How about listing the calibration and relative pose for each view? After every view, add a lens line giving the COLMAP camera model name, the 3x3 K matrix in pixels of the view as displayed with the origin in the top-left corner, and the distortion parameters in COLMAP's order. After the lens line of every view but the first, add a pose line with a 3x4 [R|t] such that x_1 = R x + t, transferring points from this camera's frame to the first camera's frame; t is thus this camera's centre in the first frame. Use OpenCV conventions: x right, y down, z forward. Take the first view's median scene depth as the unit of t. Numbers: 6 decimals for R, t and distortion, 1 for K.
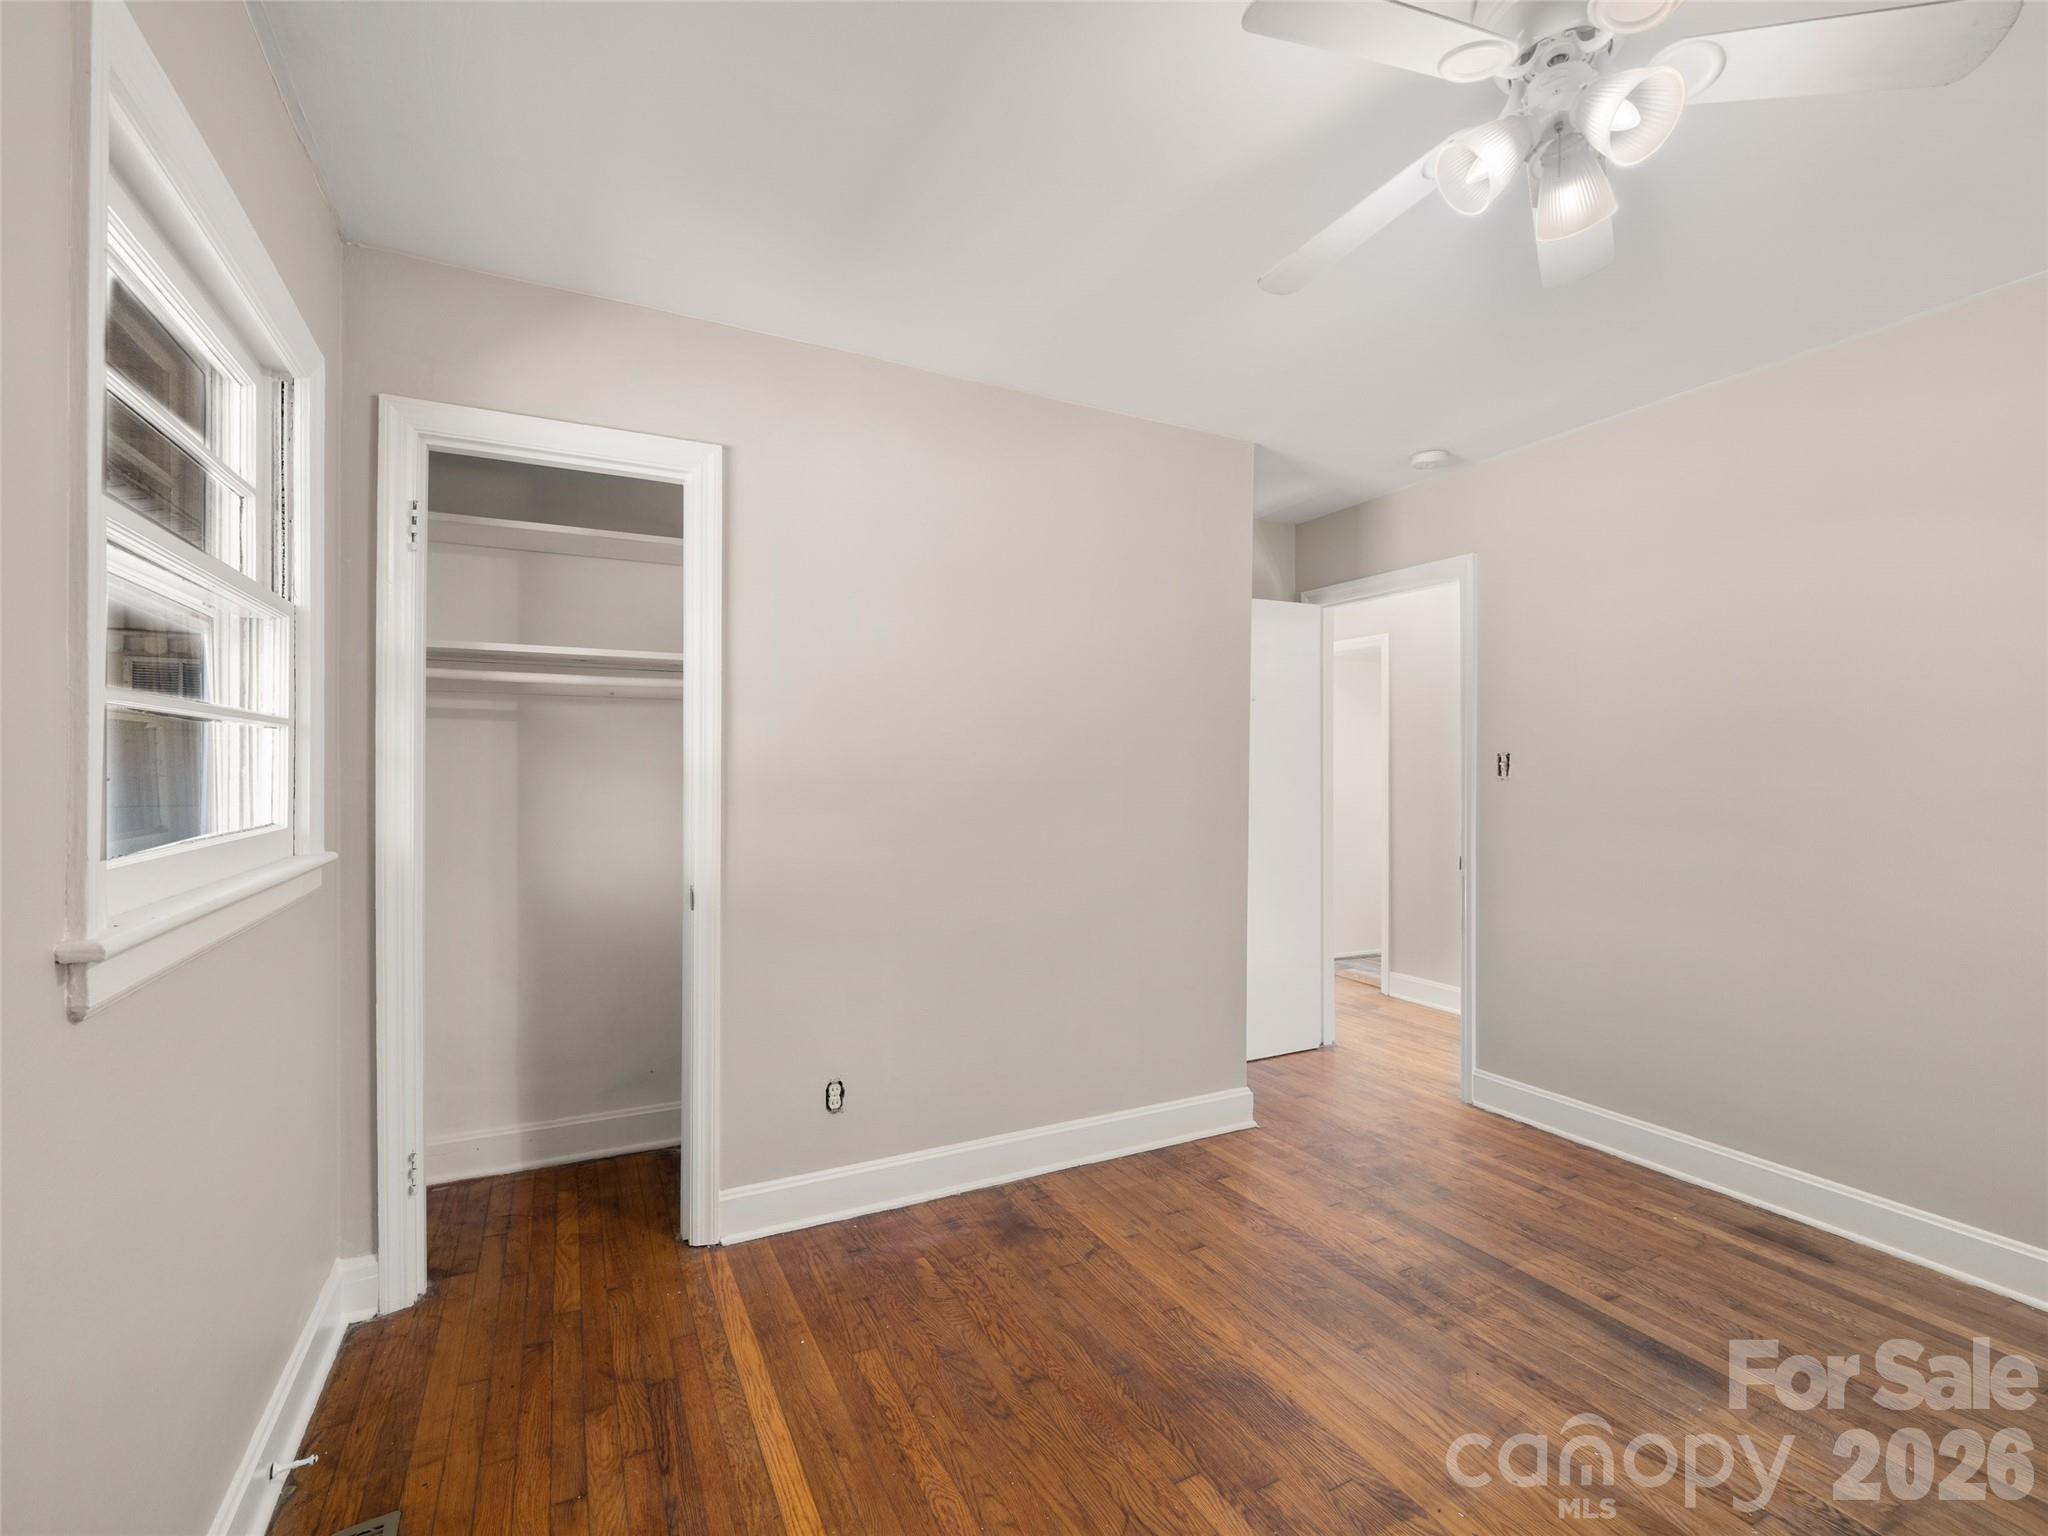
lens RADIAL K [[906.4, 0, 1024.0], [0, 906.4, 768.0], [0, 0, 1]] dist [0.000444, 0.000083]
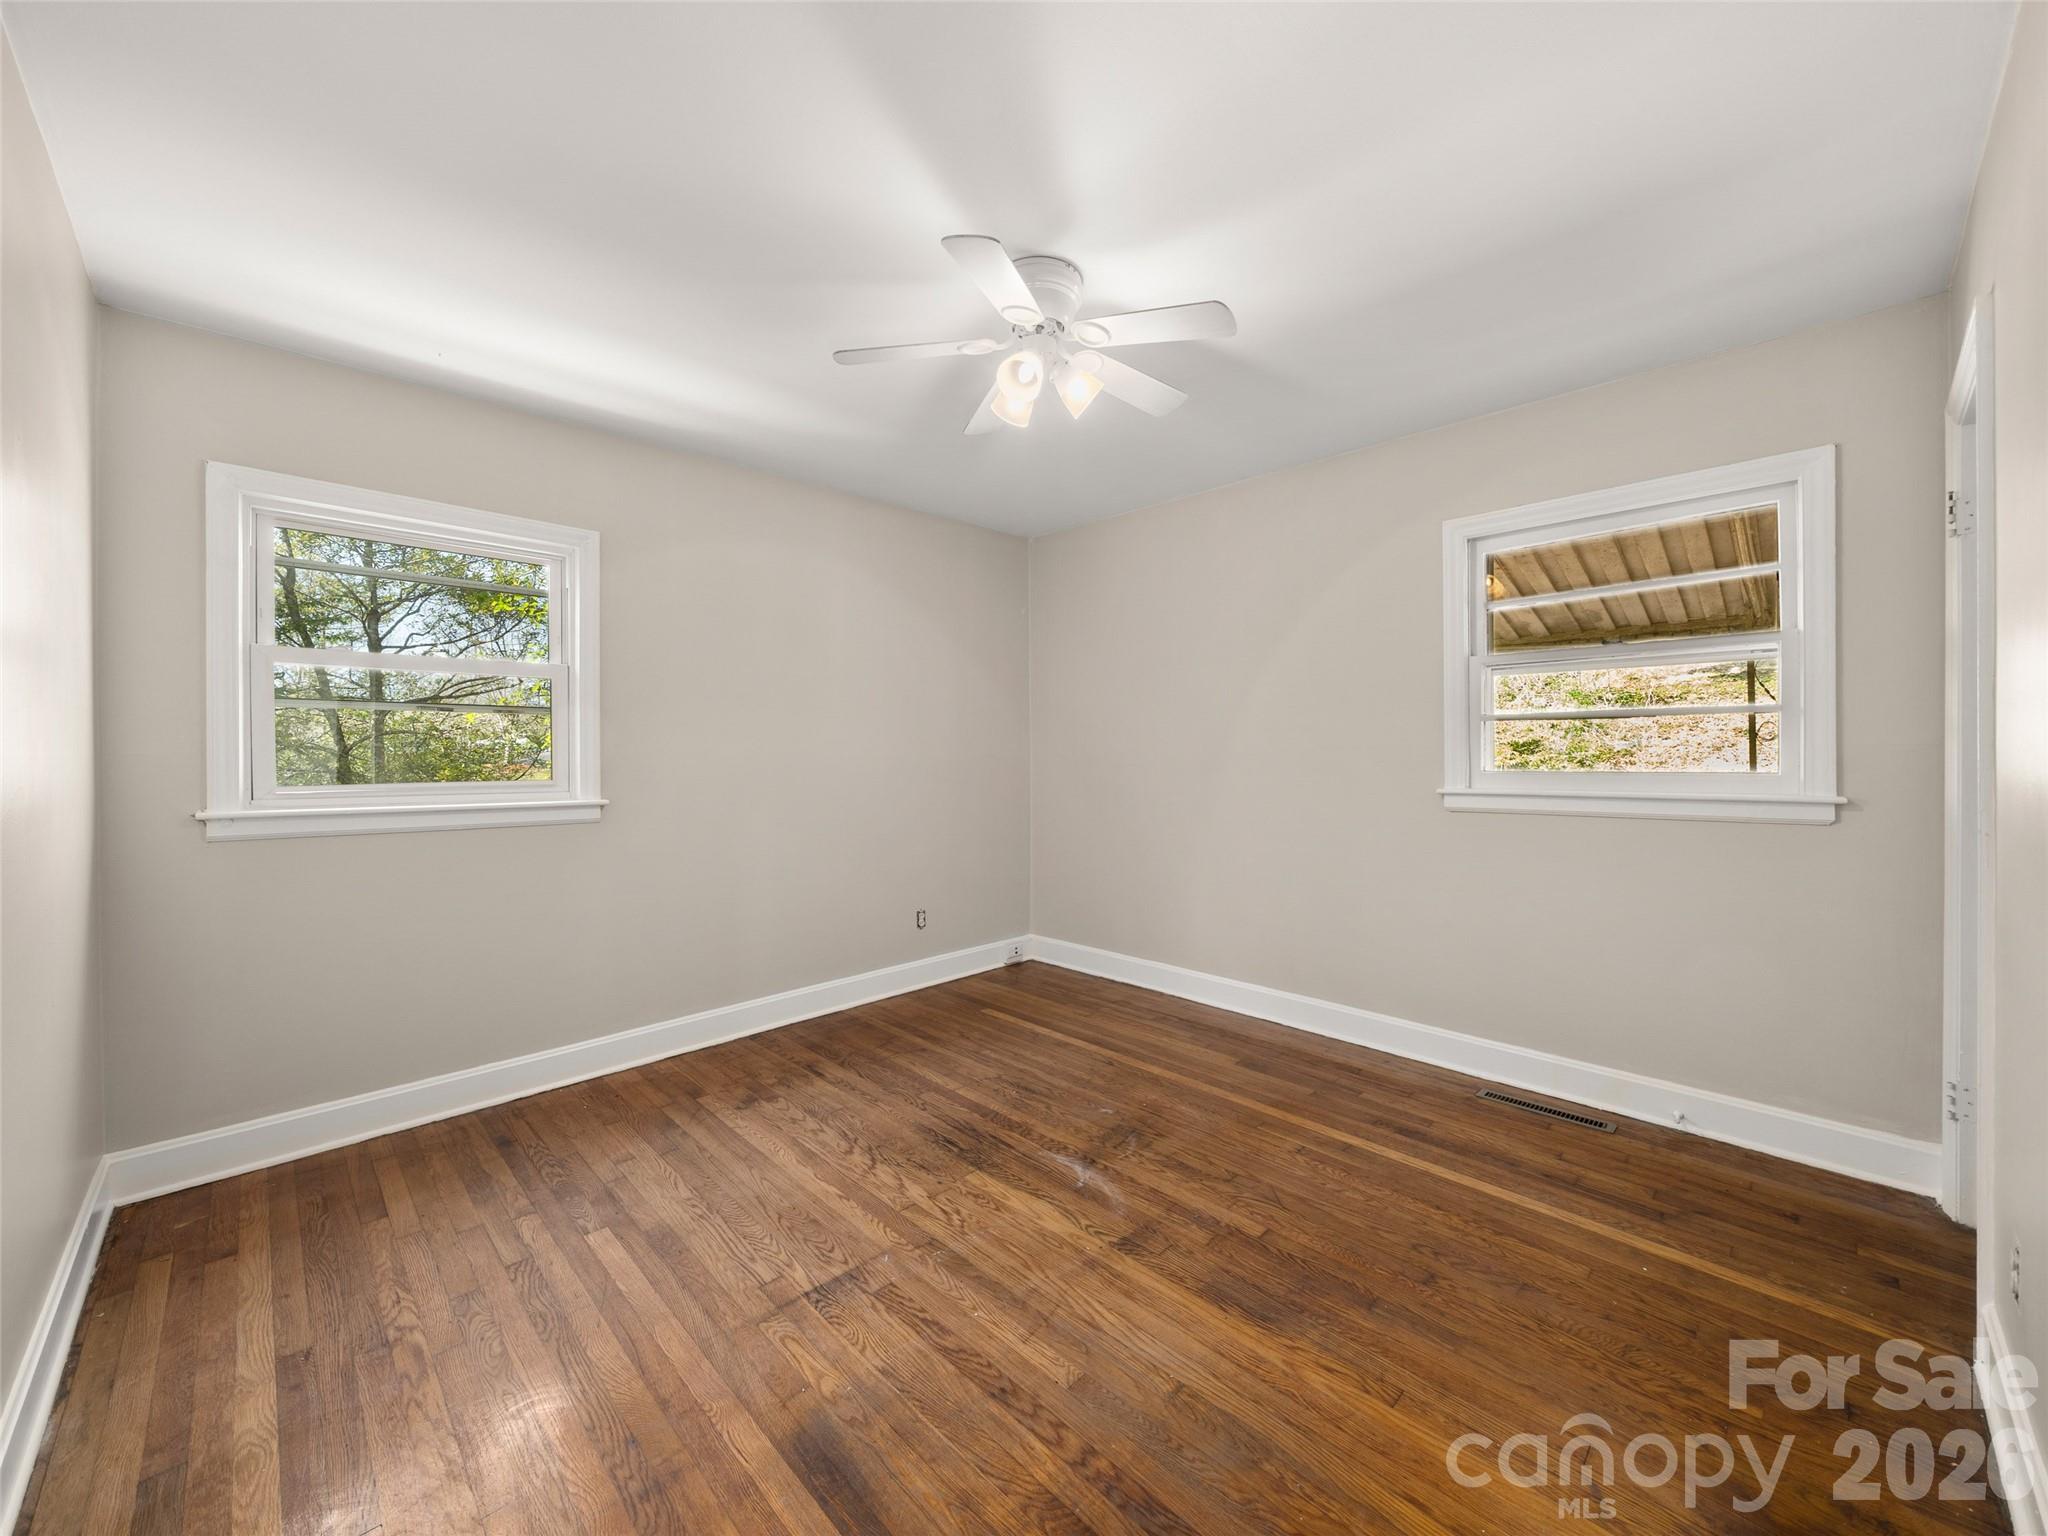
lens RADIAL K [[792.7, 0, 1020.3], [0, 792.7, 757.2], [0, 0, 1]] dist [-0.002462, -0.000280]
pose [[-0.955787, 0.003695, -0.294036, 0.792250], [0.003486, 0.999993, 0.001233, 0.026712], [0.294039, 0.000154, -0.955794, 1.809526]]
